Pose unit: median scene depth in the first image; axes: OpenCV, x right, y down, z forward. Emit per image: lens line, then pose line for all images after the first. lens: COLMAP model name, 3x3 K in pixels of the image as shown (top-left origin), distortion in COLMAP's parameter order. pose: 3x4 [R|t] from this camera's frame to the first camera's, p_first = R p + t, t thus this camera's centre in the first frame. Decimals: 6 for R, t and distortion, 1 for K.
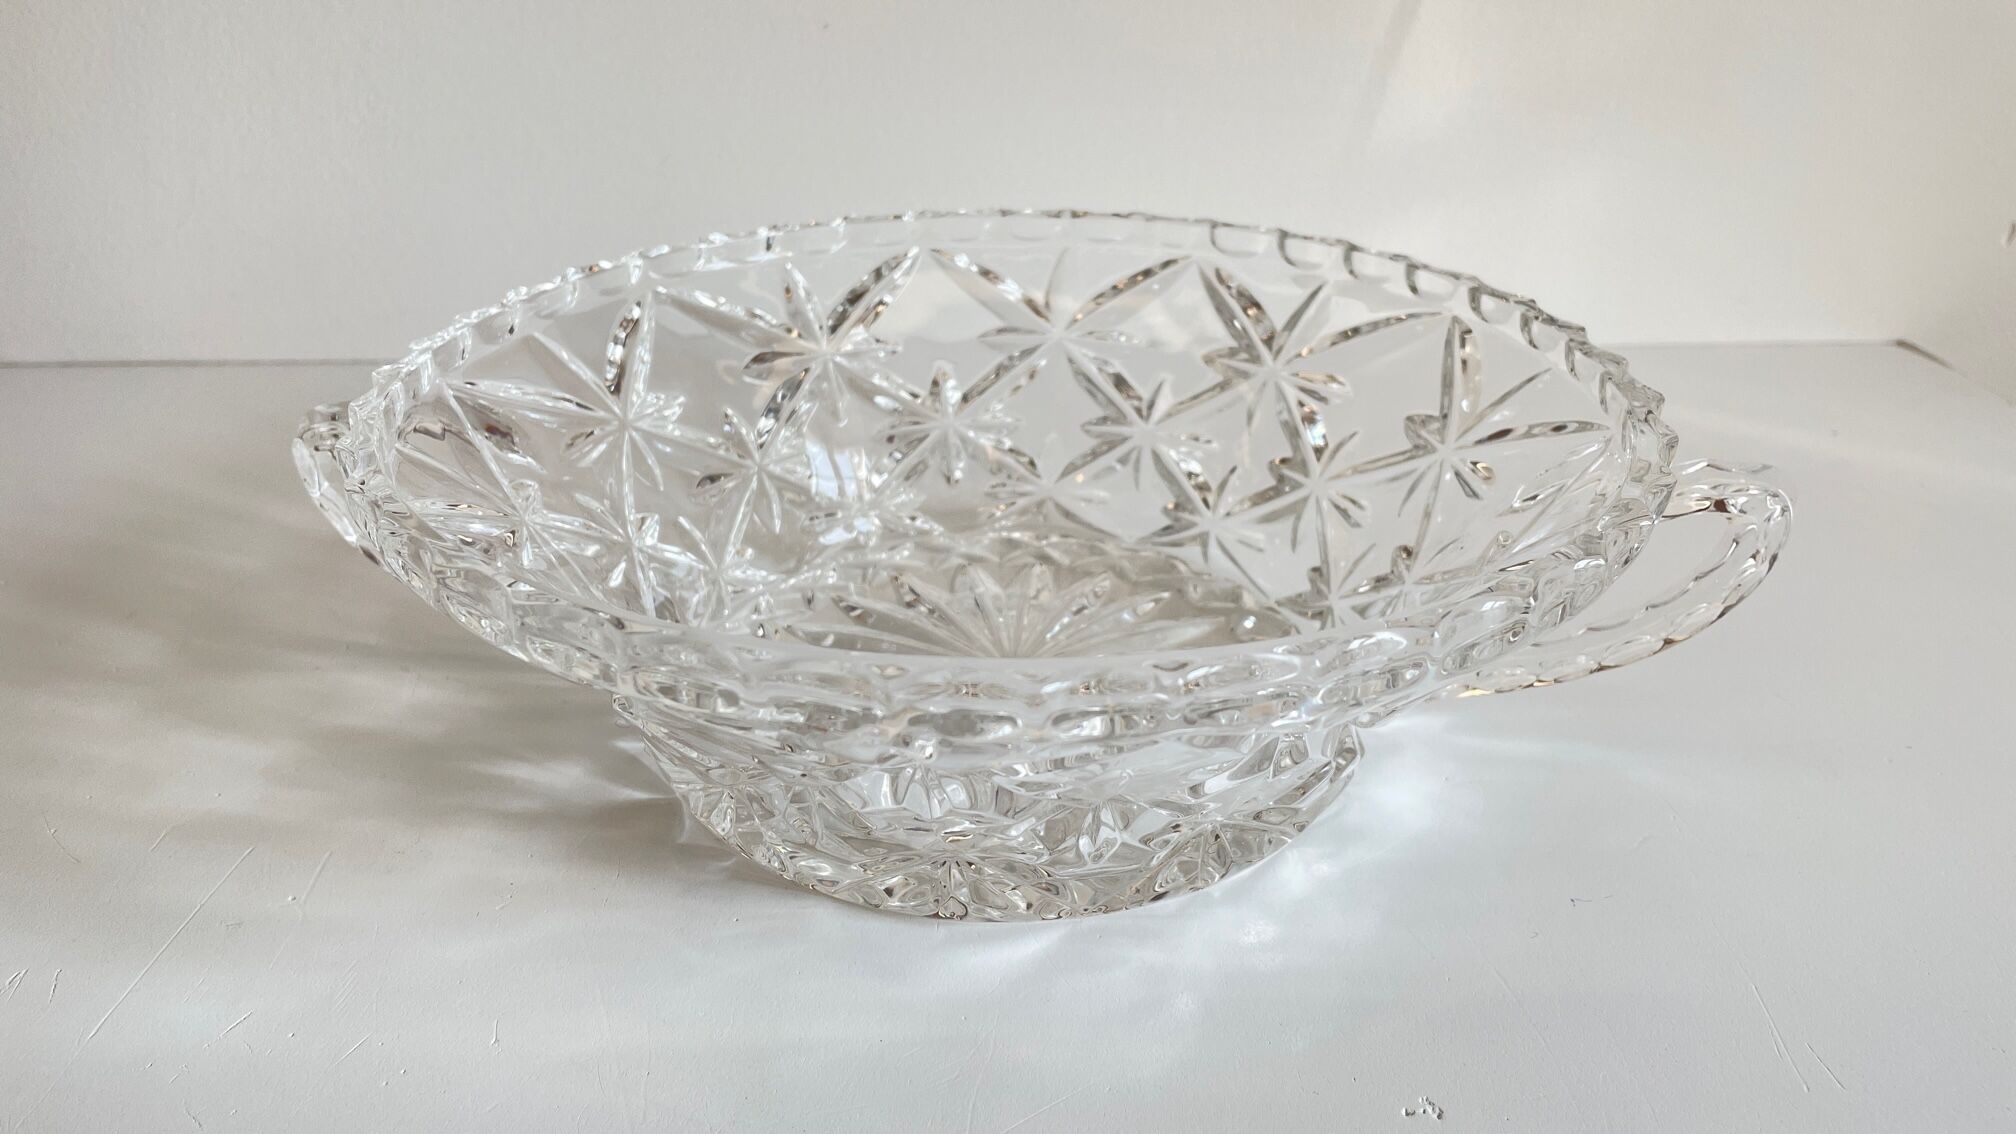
lens RADIAL K [[1482.7, 0, 1008.0], [0, 1482.7, 567.0], [0, 0, 1]] dist [0.145798, -0.290743]
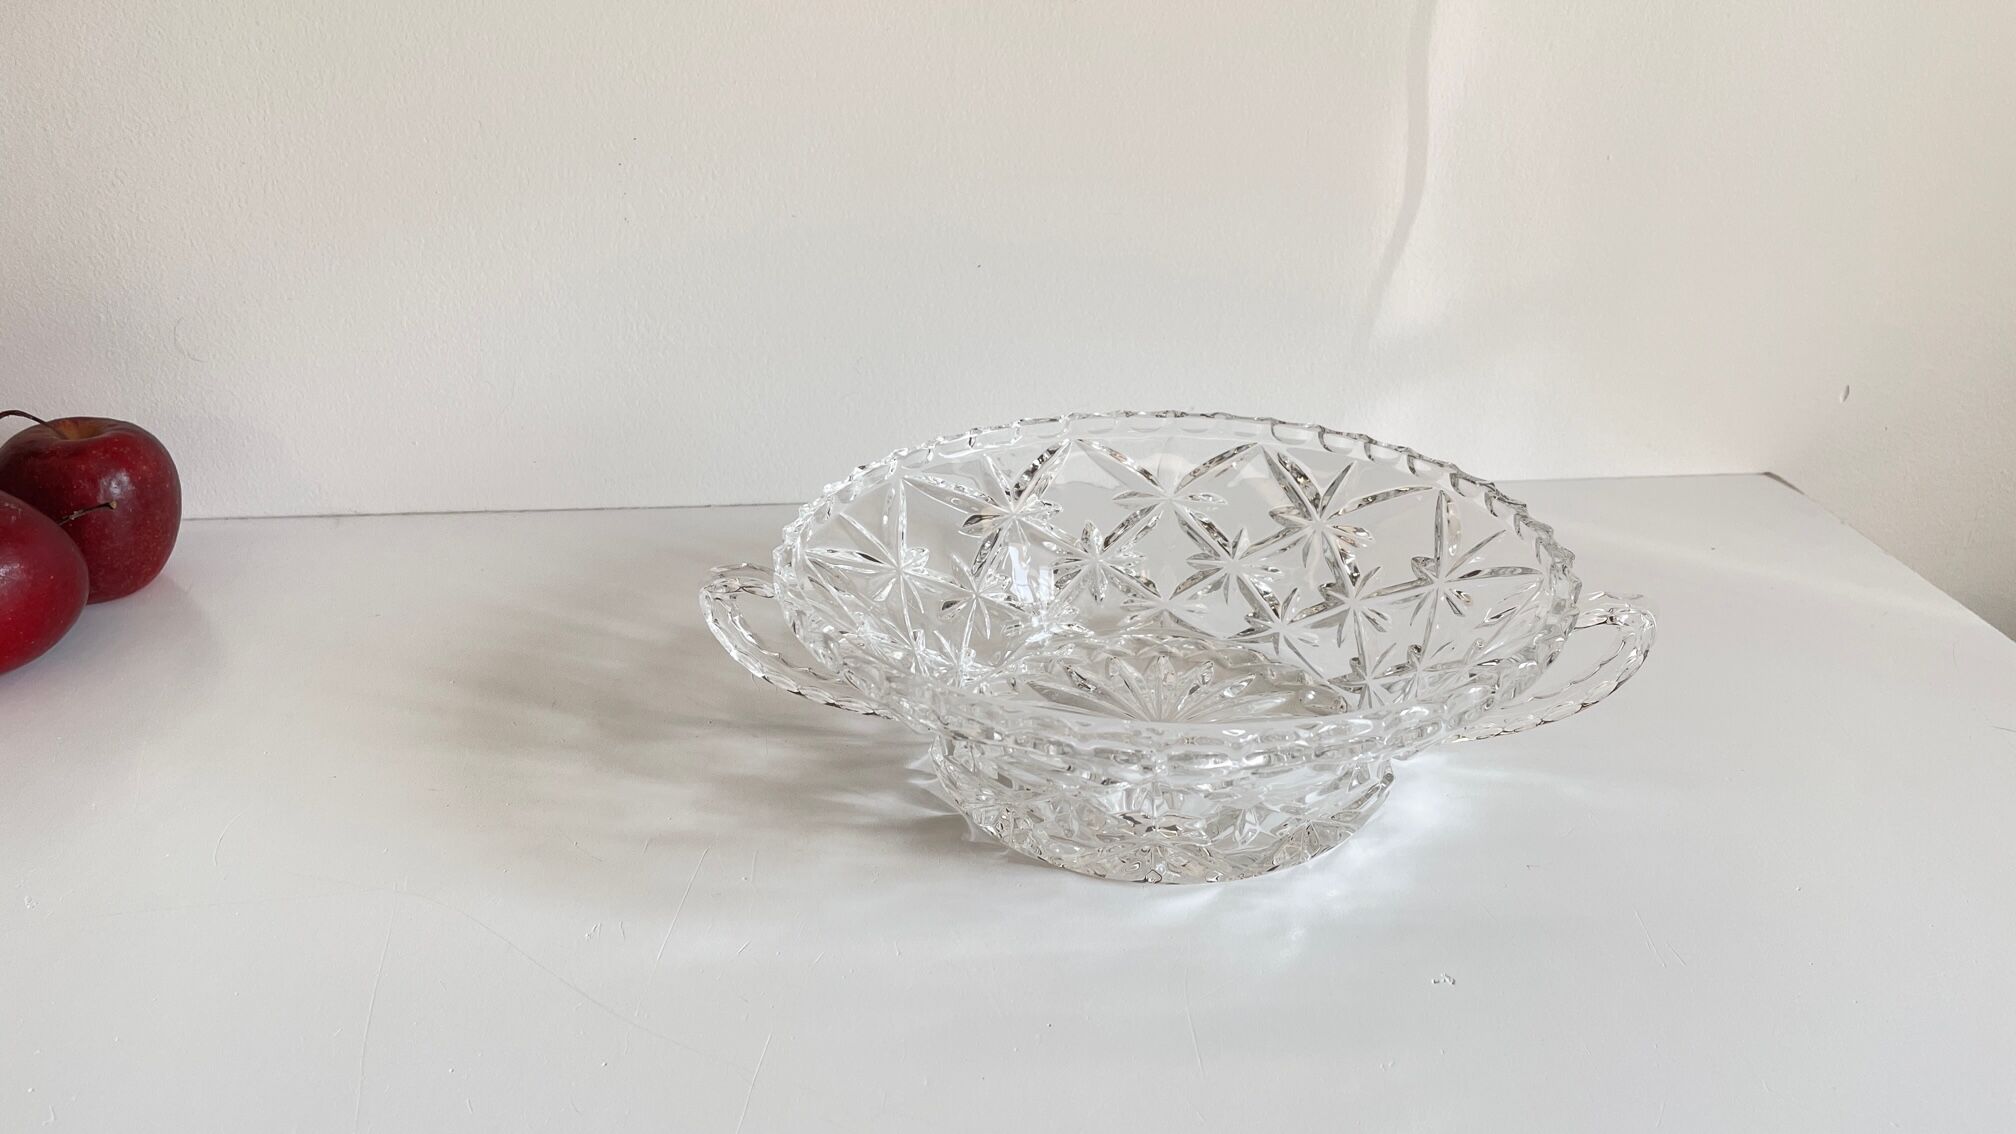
lens RADIAL K [[1482.7, 0, 1008.0], [0, 1482.7, 567.0], [0, 0, 1]] dist [0.145798, -0.290743]
pose [[0.999714, -0.016399, 0.017393, -0.167800], [0.017062, 0.999105, -0.038700, -0.038883], [-0.016743, 0.038986, 0.999099, -0.501390]]
